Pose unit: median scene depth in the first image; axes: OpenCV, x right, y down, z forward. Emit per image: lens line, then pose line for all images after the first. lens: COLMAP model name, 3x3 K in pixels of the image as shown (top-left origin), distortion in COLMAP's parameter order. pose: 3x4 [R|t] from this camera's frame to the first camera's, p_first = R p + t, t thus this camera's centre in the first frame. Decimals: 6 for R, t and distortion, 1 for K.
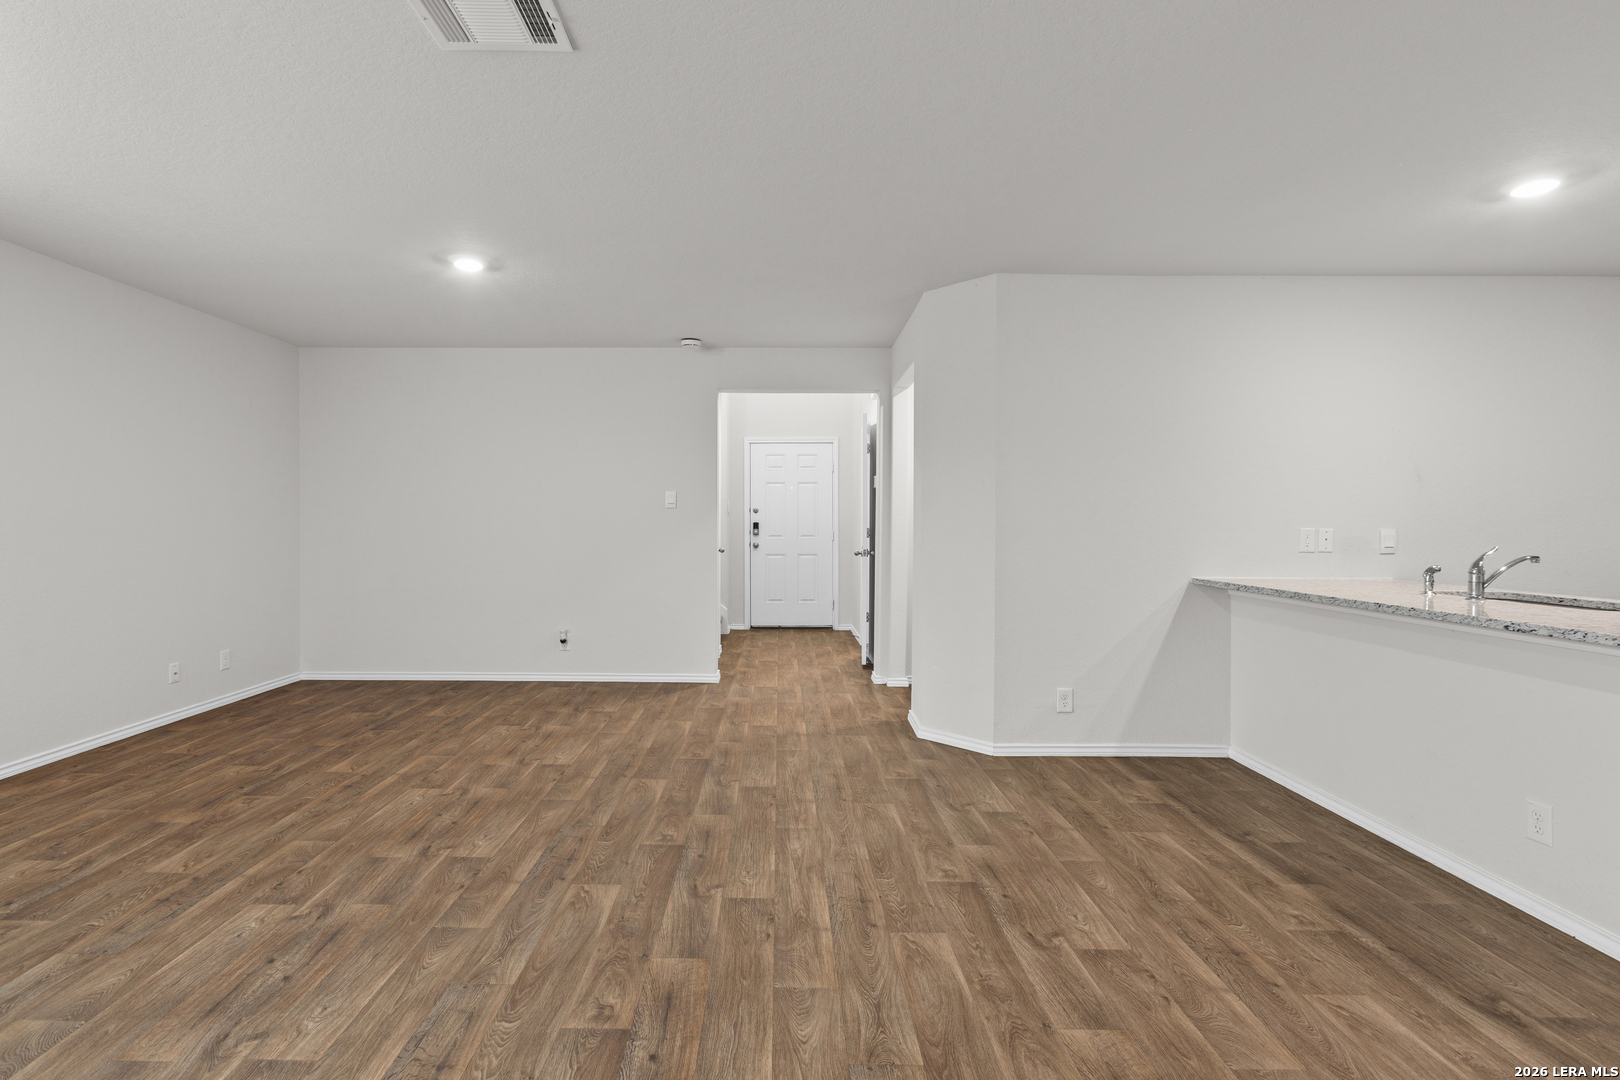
lens RADIAL K [[746.3, 0, 773.3], [0, 746.3, 537.6], [0, 0, 1]] dist [-0.001809, -0.001302]
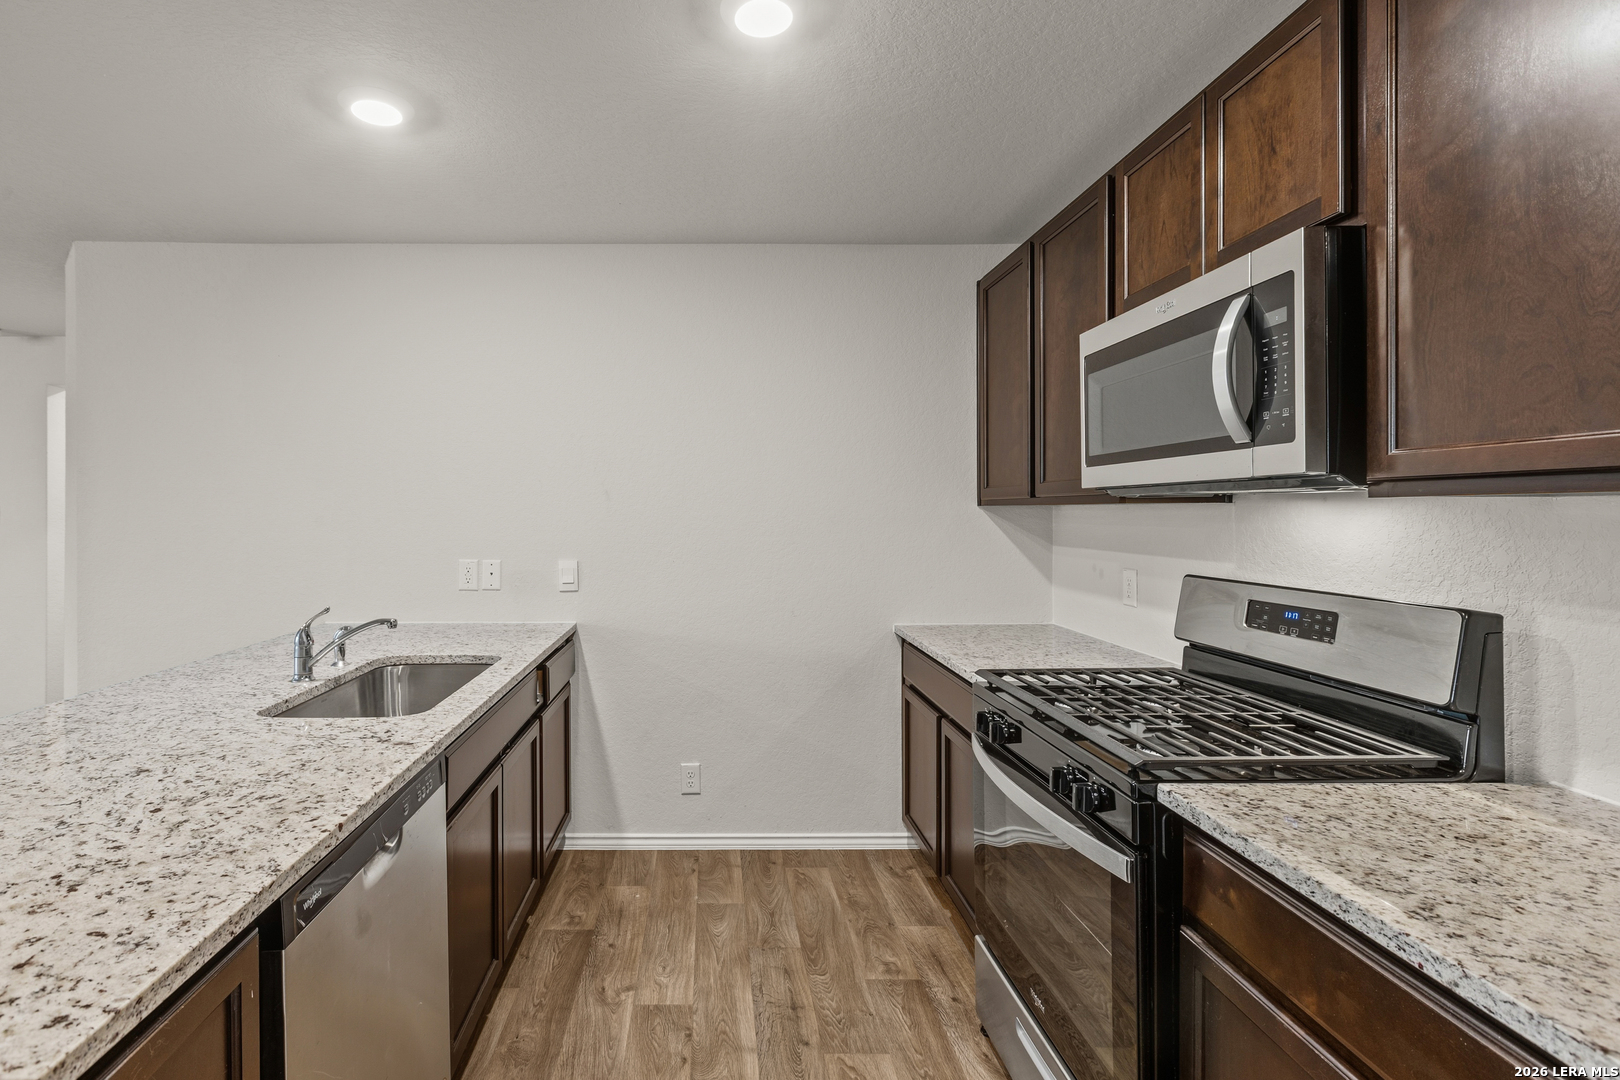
lens RADIAL K [[764.6, 0, 740.0], [0, 764.6, 538.5], [0, 0, 1]] dist [0.071383, -0.000029]
pose [[0.998521, -0.002911, 0.054297, 1.221028], [0.002155, 0.999900, 0.013980, -0.057044], [-0.054332, -0.013842, 0.998427, 0.235267]]
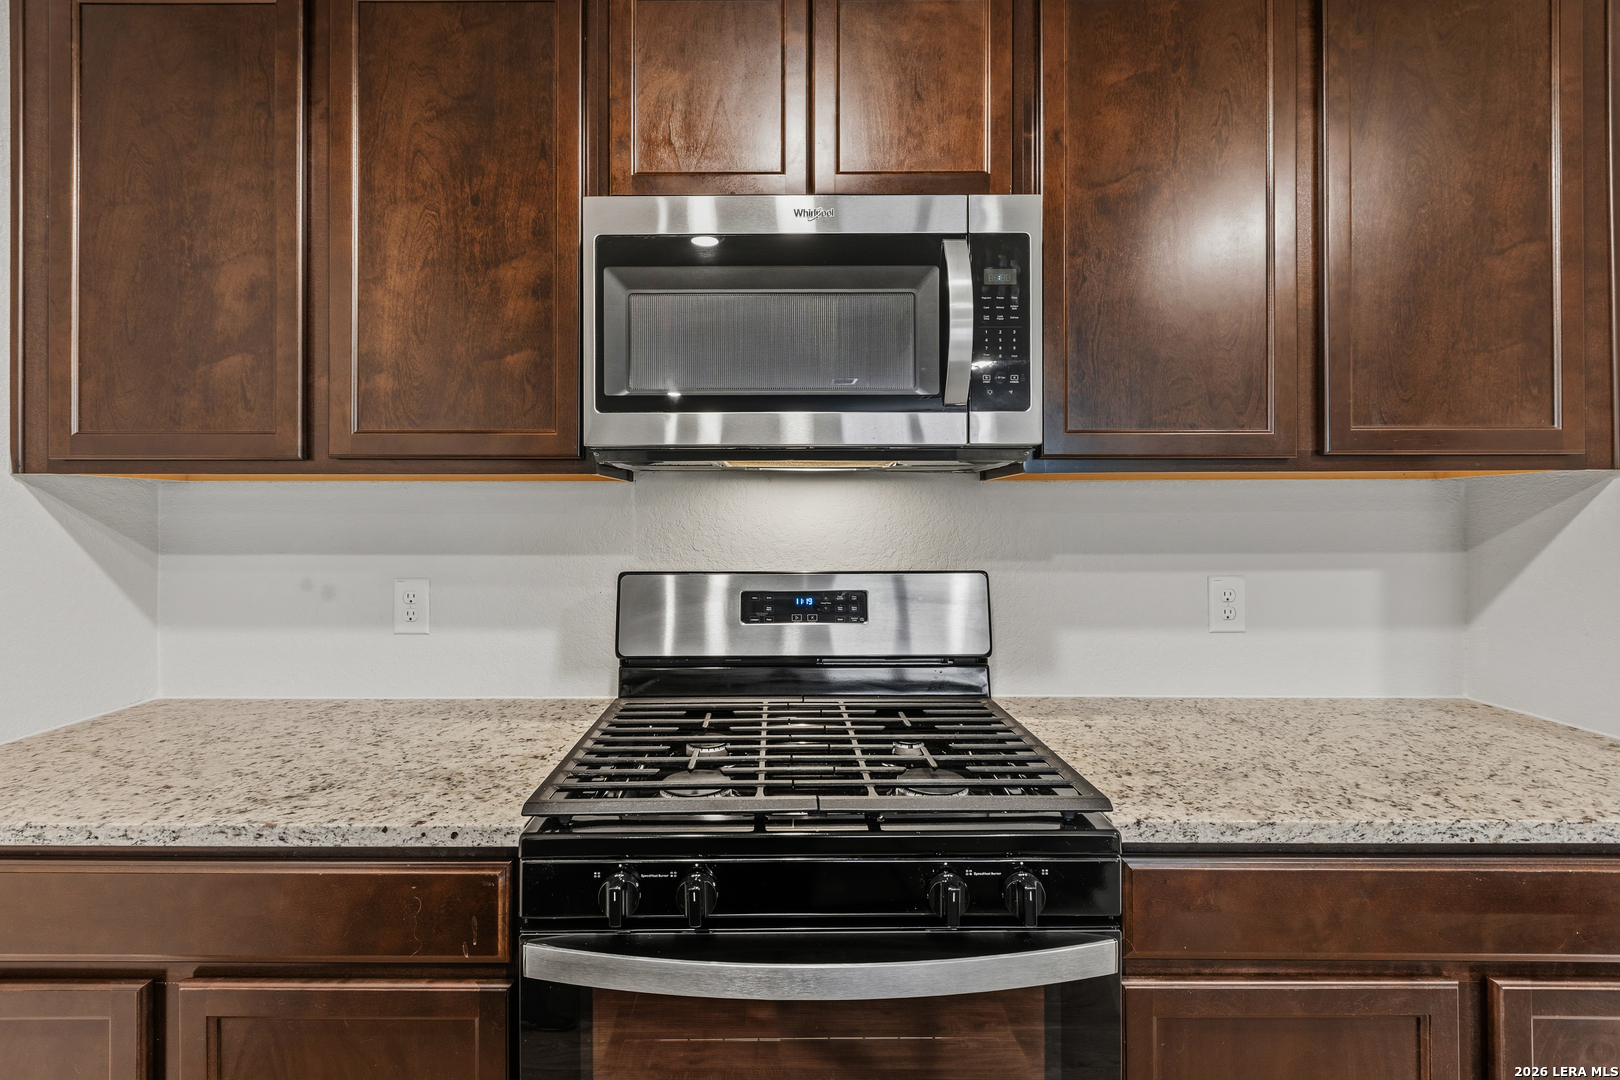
lens RADIAL K [[730.6, 0, 788.8], [0, 730.6, 517.6], [0, 0, 1]] dist [-0.000567, 0.000012]
pose [[-0.002464, -0.001450, 0.999996, 1.158238], [0.021695, 0.999764, 0.001503, -0.049787], [-0.999762, 0.021698, -0.002432, 0.795858]]
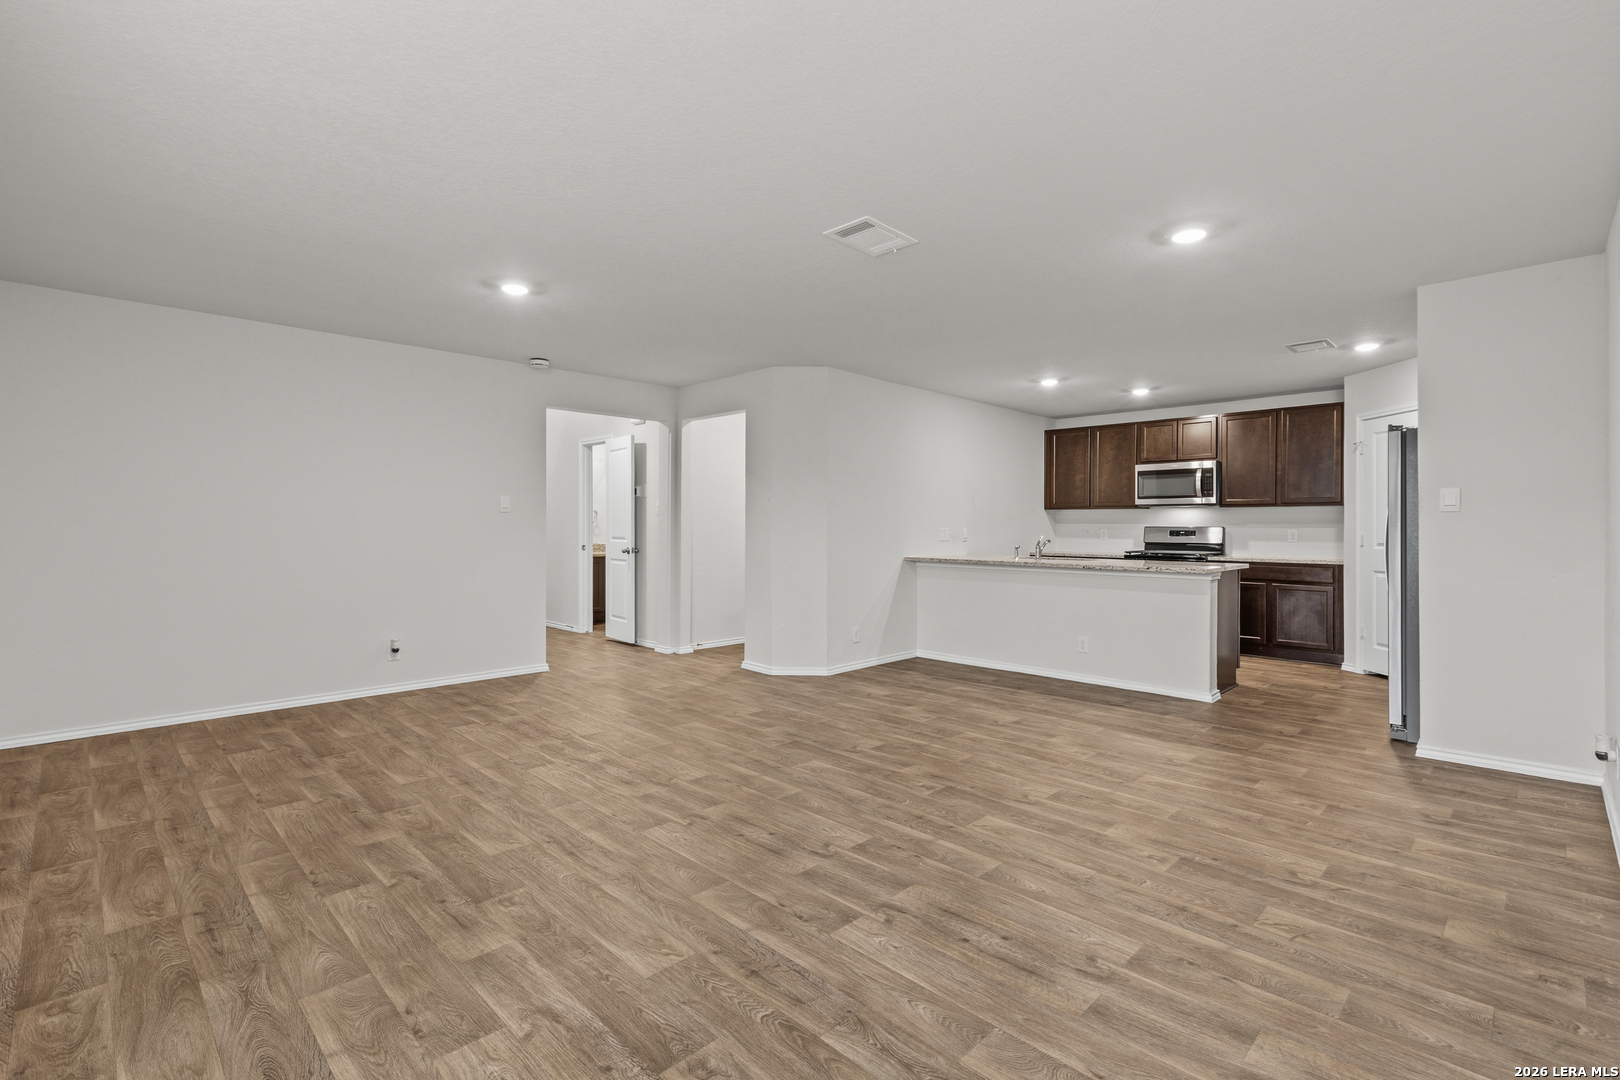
lens RADIAL K [[736.2, 0, 803.9], [0, 736.2, 527.5], [0, 0, 1]] dist [-0.000288, -0.000002]
pose [[0.700157, -0.002885, 0.713983, -1.059096], [0.013549, 0.999865, -0.009246, -0.003483], [-0.713860, 0.016147, 0.700102, -0.054678]]
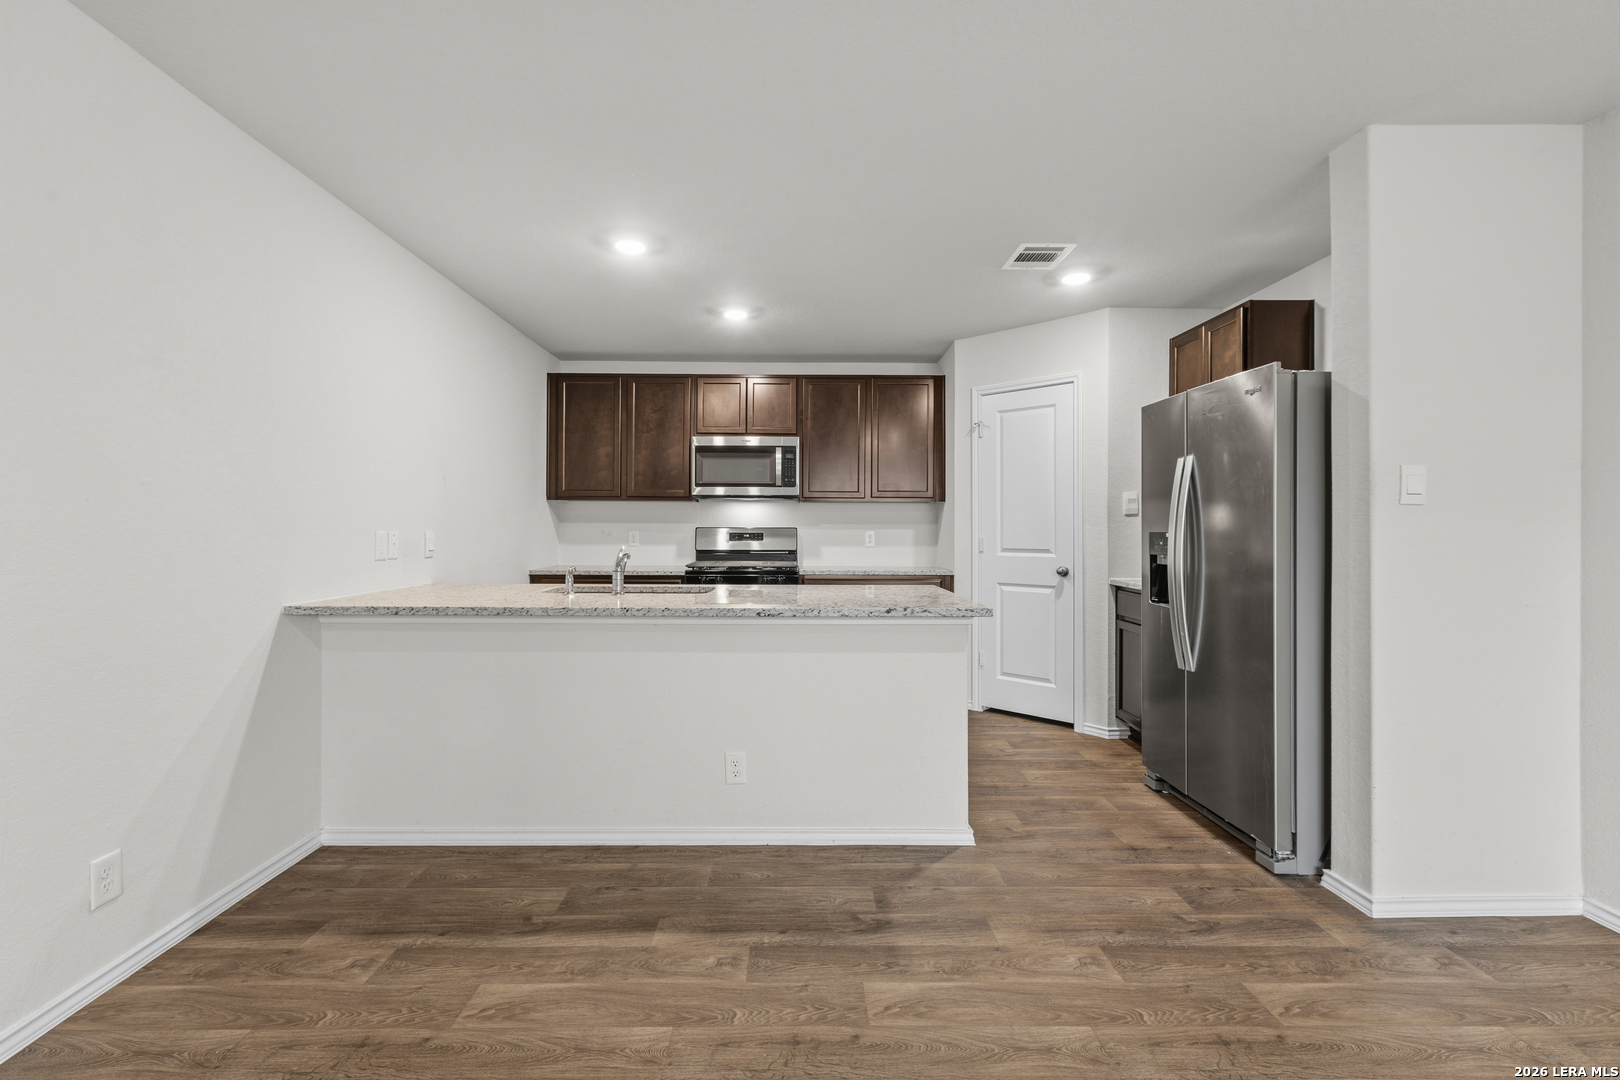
lens RADIAL K [[711.0, 0, 802.4], [0, 711.0, 527.7], [0, 0, 1]] dist [-0.001789, -0.000383]
pose [[-0.020782, -0.004285, 0.999775, -0.120174], [0.014711, 0.999881, 0.004591, -0.016903], [-0.999676, 0.014804, -0.020717, 0.682546]]
